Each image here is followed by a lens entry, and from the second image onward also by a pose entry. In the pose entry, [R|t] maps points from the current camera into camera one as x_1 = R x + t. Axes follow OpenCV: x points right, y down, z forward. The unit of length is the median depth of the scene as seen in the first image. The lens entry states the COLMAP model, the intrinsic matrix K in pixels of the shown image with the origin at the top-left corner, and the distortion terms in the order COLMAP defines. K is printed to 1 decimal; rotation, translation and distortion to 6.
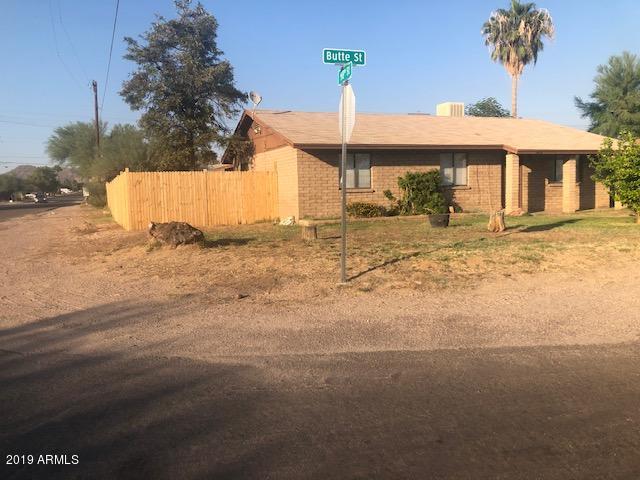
lens RADIAL K [[521.6, 0, 320.0], [0, 521.6, 240.0], [0, 0, 1]] dist [0.002242, -0.000873]
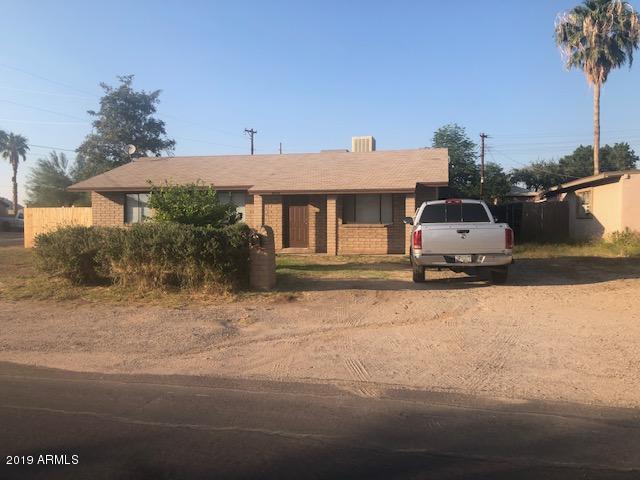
lens RADIAL K [[521.6, 0, 320.0], [0, 521.6, 240.0], [0, 0, 1]] dist [0.002242, -0.000873]
pose [[0.797711, 0.054729, -0.600552, 0.991872], [-0.077725, 0.996898, -0.012393, -0.065319], [0.598011, 0.056563, 0.799490, 0.230148]]
